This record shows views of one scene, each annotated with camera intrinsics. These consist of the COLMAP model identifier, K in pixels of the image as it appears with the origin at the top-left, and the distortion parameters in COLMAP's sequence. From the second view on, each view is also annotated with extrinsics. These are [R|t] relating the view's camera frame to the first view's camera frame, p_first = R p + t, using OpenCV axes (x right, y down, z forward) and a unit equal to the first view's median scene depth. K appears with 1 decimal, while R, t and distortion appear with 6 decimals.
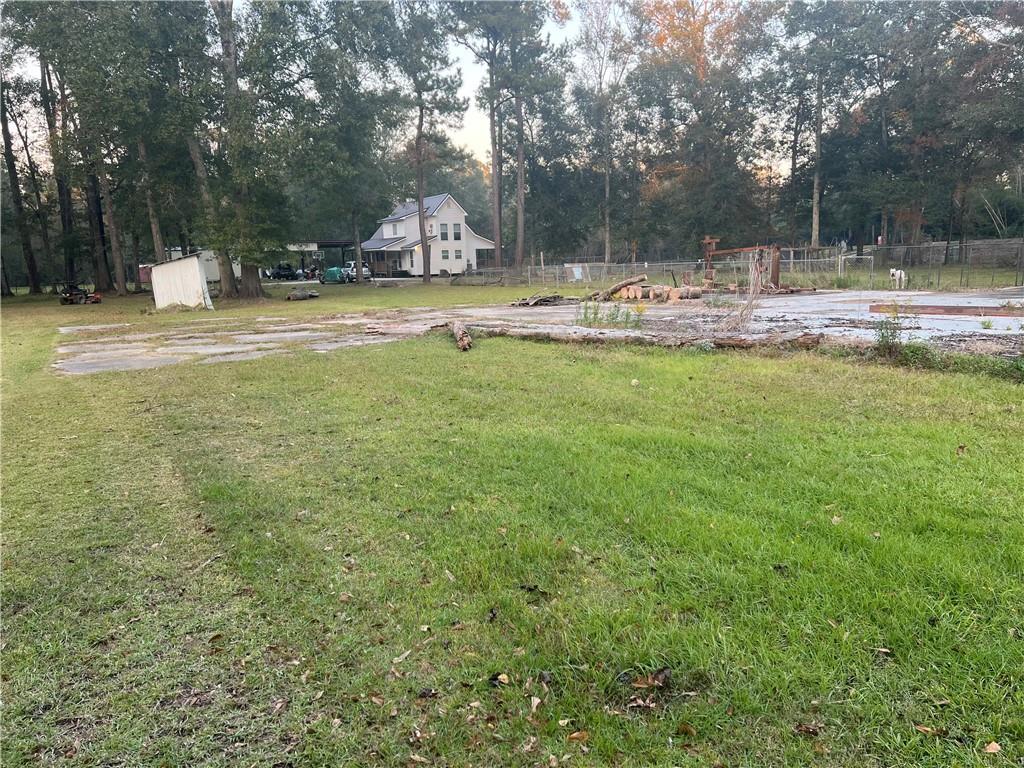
lens RADIAL K [[795.3, 0, 502.7], [0, 795.3, 371.7], [0, 0, 1]] dist [0.099674, -0.081172]
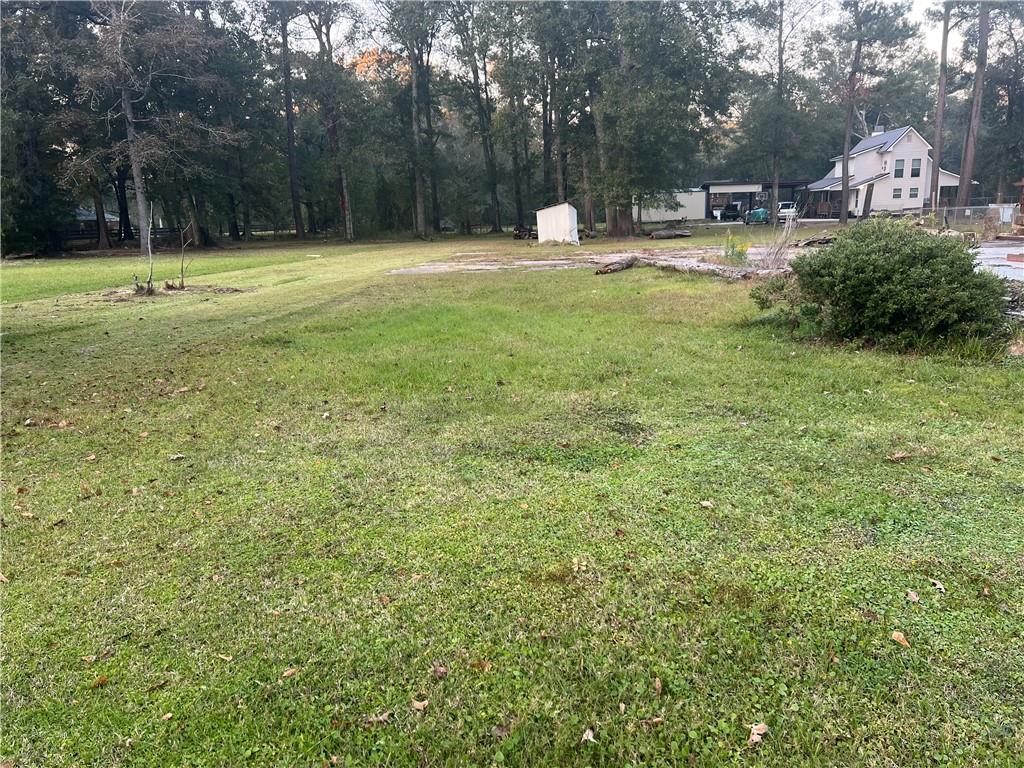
lens RADIAL K [[795.3, 0, 511.1], [0, 795.3, 381.4], [0, 0, 1]] dist [0.099674, -0.081172]
pose [[0.818676, 0.127275, -0.559974, 0.150639], [-0.079681, 0.990874, 0.108719, 0.004442], [0.568701, -0.044386, 0.821346, -0.059224]]
